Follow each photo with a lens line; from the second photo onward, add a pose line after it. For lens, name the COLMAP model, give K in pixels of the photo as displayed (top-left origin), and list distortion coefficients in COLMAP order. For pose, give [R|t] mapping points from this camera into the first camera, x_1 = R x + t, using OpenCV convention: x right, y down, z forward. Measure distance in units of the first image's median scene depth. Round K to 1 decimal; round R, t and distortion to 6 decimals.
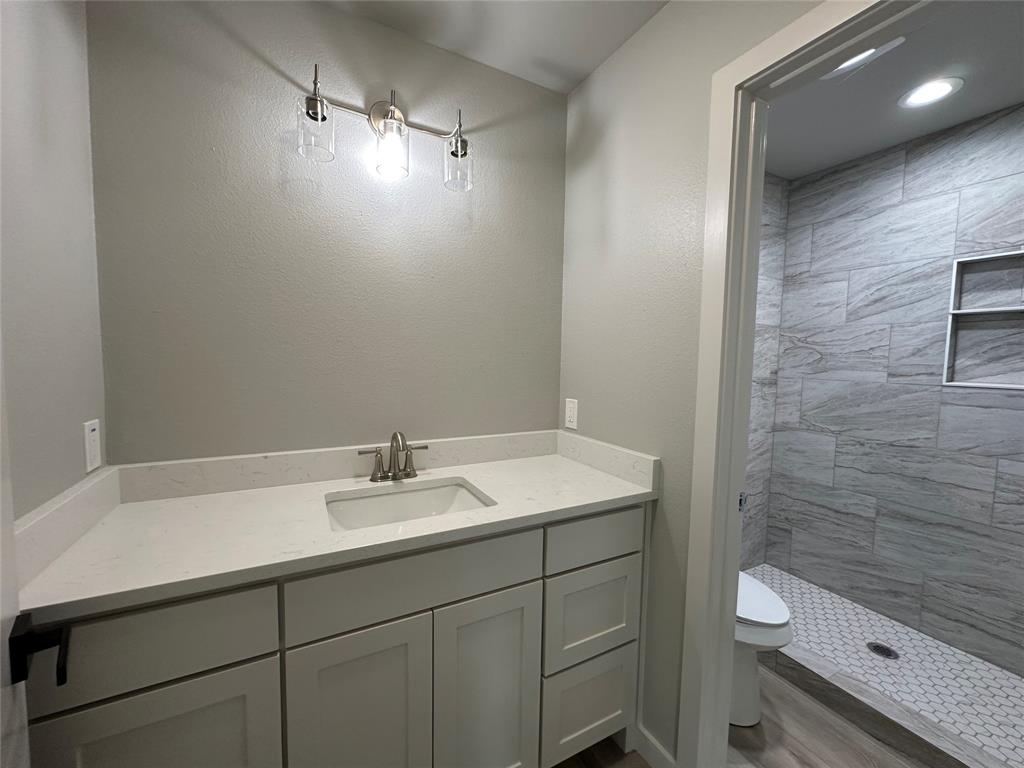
lens RADIAL K [[410.2, 0, 512.1], [0, 410.2, 385.2], [0, 0, 1]] dist [-0.005105, 0.001072]
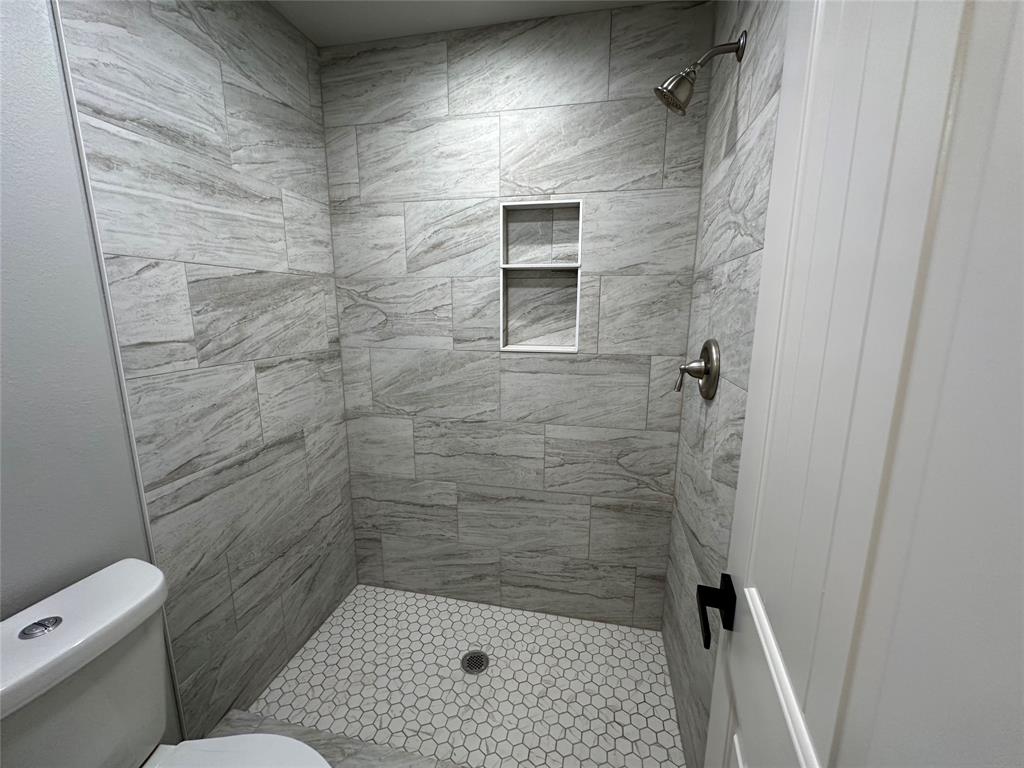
lens RADIAL K [[410.2, 0, 512.7], [0, 410.2, 385.2], [0, 0, 1]] dist [-0.005105, 0.001072]
pose [[0.646867, -0.161739, 0.745254, 0.363036], [0.061797, 0.985154, 0.160165, -0.061537], [-0.760094, -0.057551, 0.647259, 0.366124]]
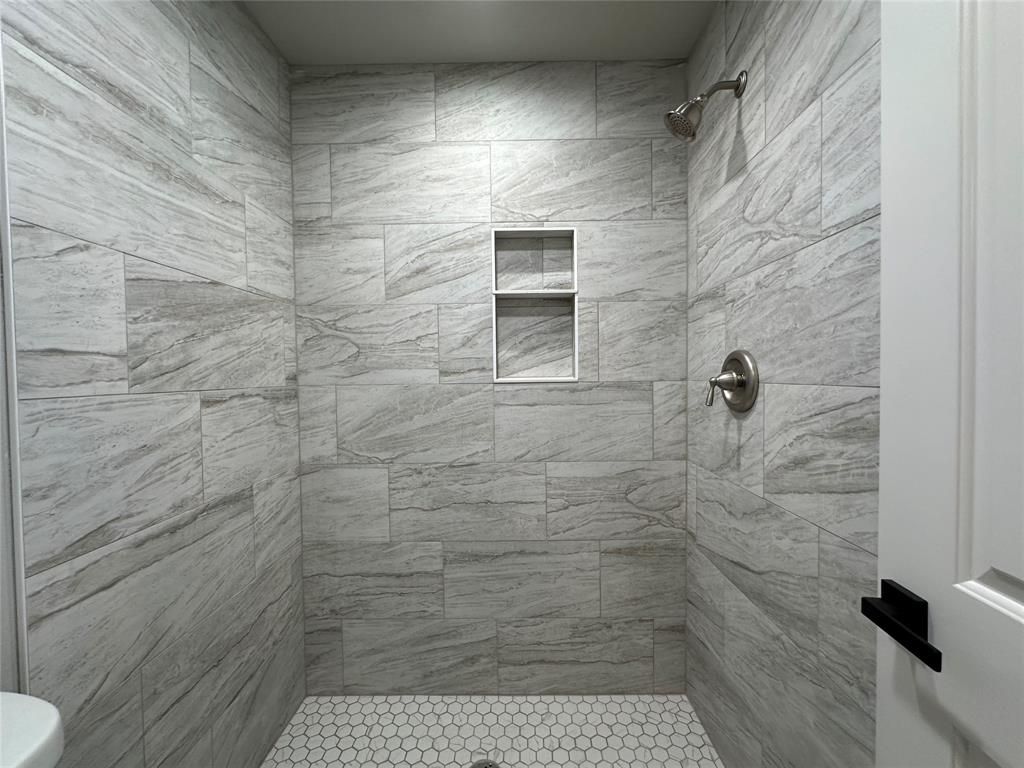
lens RADIAL K [[410.2, 0, 512.6], [0, 410.2, 385.0], [0, 0, 1]] dist [-0.005105, 0.001072]
pose [[0.482112, -0.050771, 0.874637, 0.334099], [0.083296, 0.996453, 0.011928, -0.001474], [-0.872141, 0.067103, 0.484631, 0.528770]]
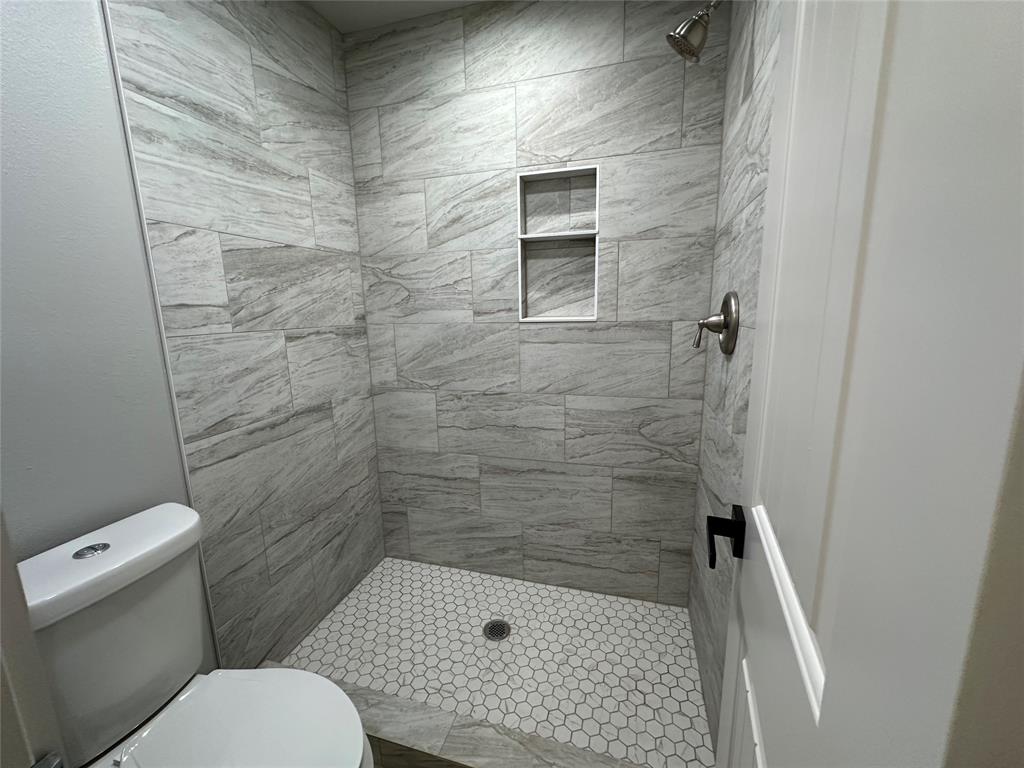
lens RADIAL K [[410.2, 0, 512.3], [0, 410.2, 385.3], [0, 0, 1]] dist [-0.005105, 0.001072]
pose [[0.701232, -0.165478, 0.693463, 0.365501], [0.083374, 0.985050, 0.150751, 0.000209], [-0.708041, -0.047895, 0.704545, 0.342176]]
